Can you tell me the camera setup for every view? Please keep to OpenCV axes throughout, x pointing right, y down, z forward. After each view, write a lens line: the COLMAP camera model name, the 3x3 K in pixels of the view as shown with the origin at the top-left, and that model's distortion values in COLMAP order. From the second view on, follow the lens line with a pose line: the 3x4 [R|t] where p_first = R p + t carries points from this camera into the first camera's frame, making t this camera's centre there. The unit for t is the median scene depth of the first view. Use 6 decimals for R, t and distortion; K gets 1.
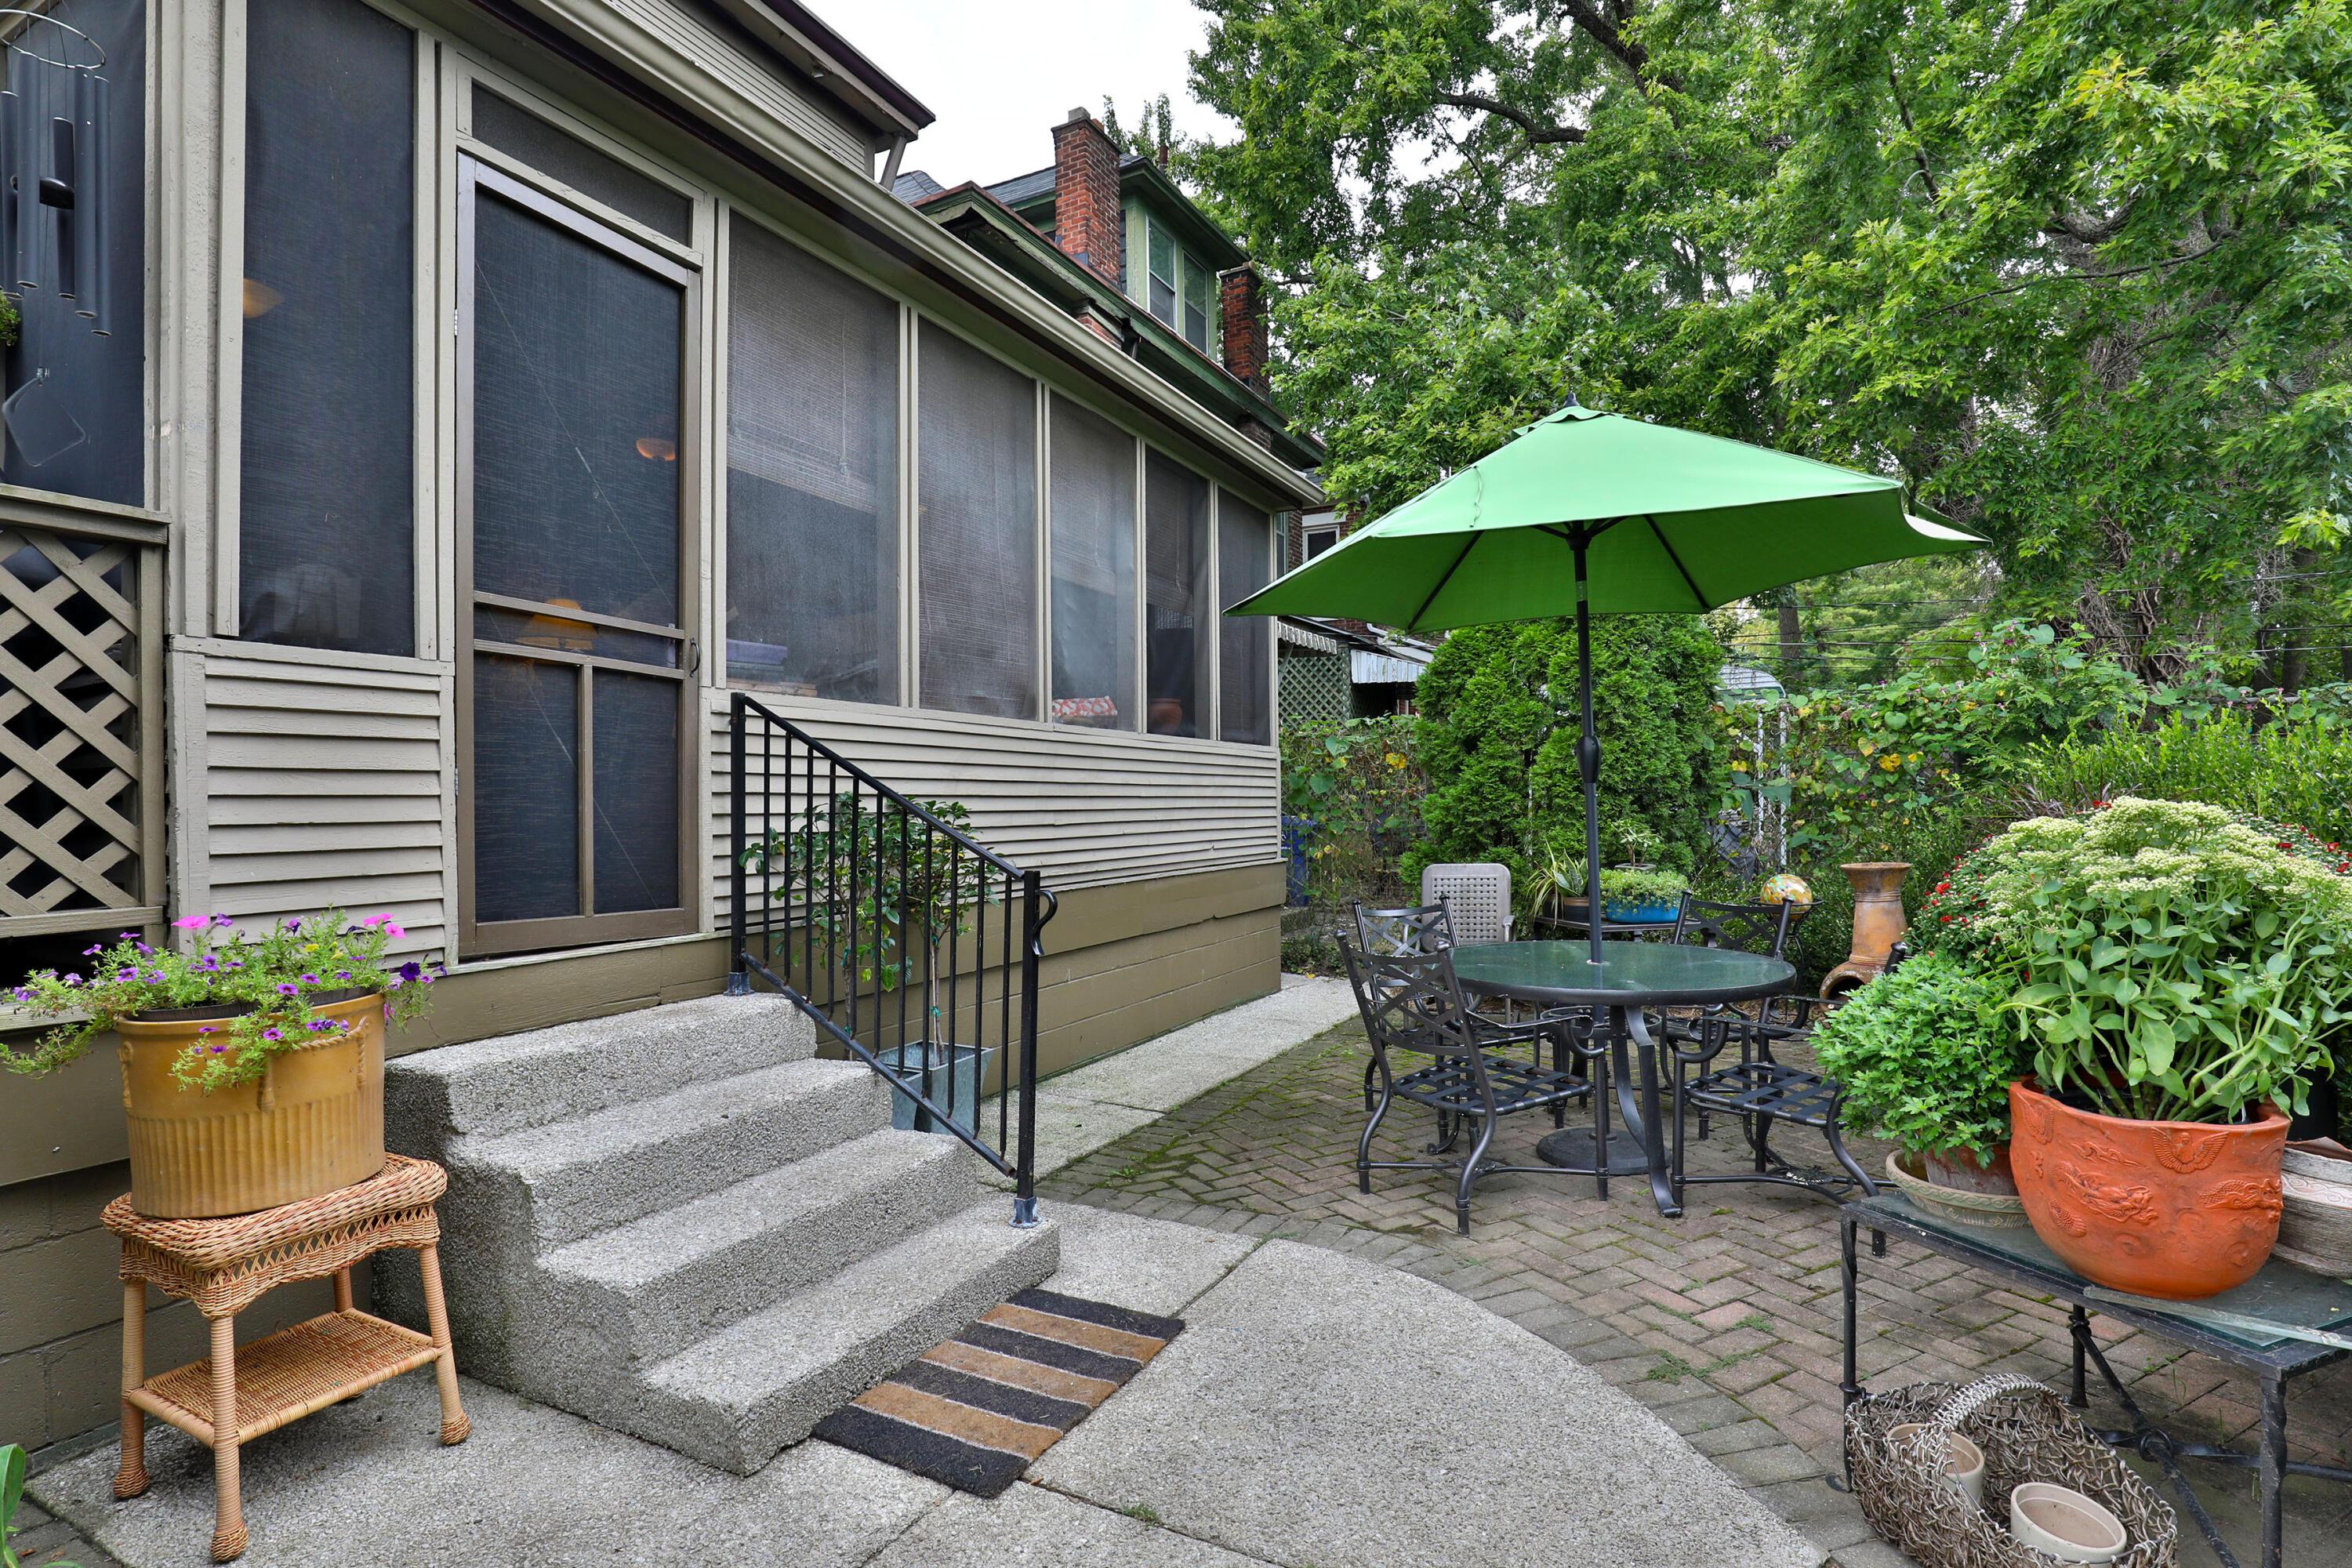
lens RADIAL K [[1142.2, 0, 1174.1], [0, 1142.2, 789.1], [0, 0, 1]] dist [-0.023901, 0.001174]
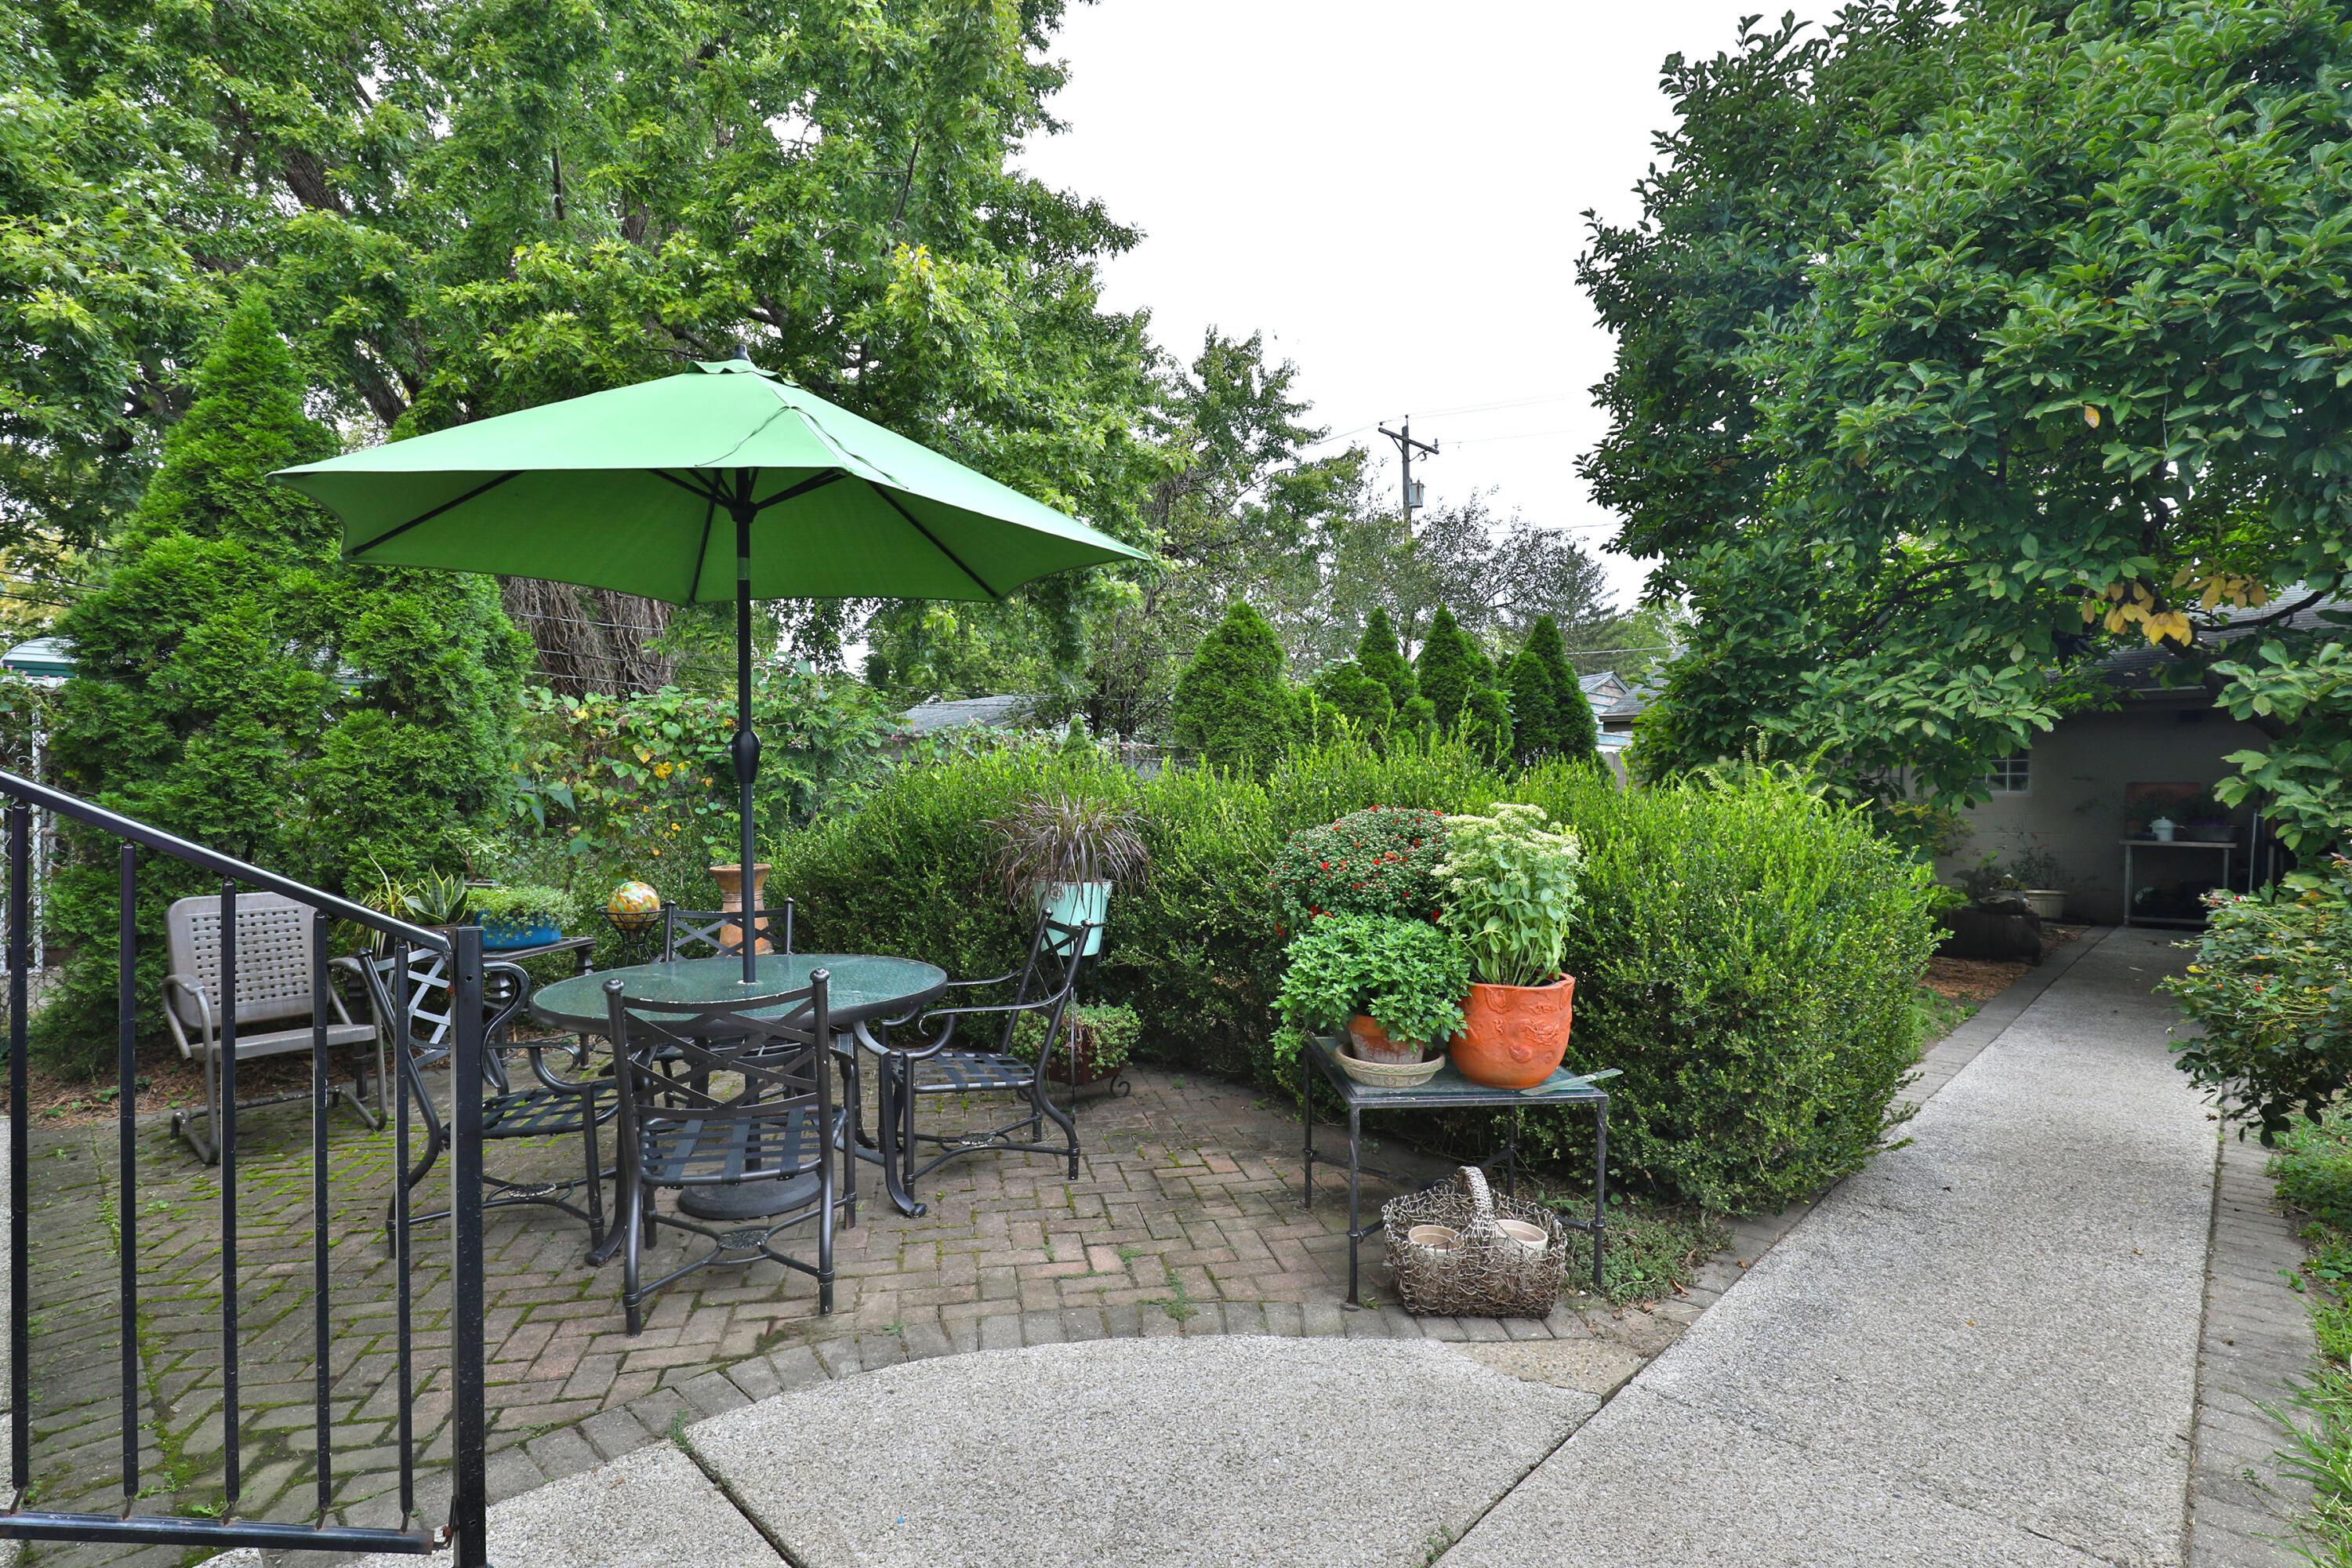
lens RADIAL K [[1142.2, 0, 1171.1], [0, 1142.2, 790.9], [0, 0, 1]] dist [-0.023901, 0.001174]
pose [[0.268131, 0.018443, 0.963206, -0.252168], [-0.009904, 0.999817, -0.016387, 0.008096], [-0.963332, -0.005145, 0.268264, 0.270123]]
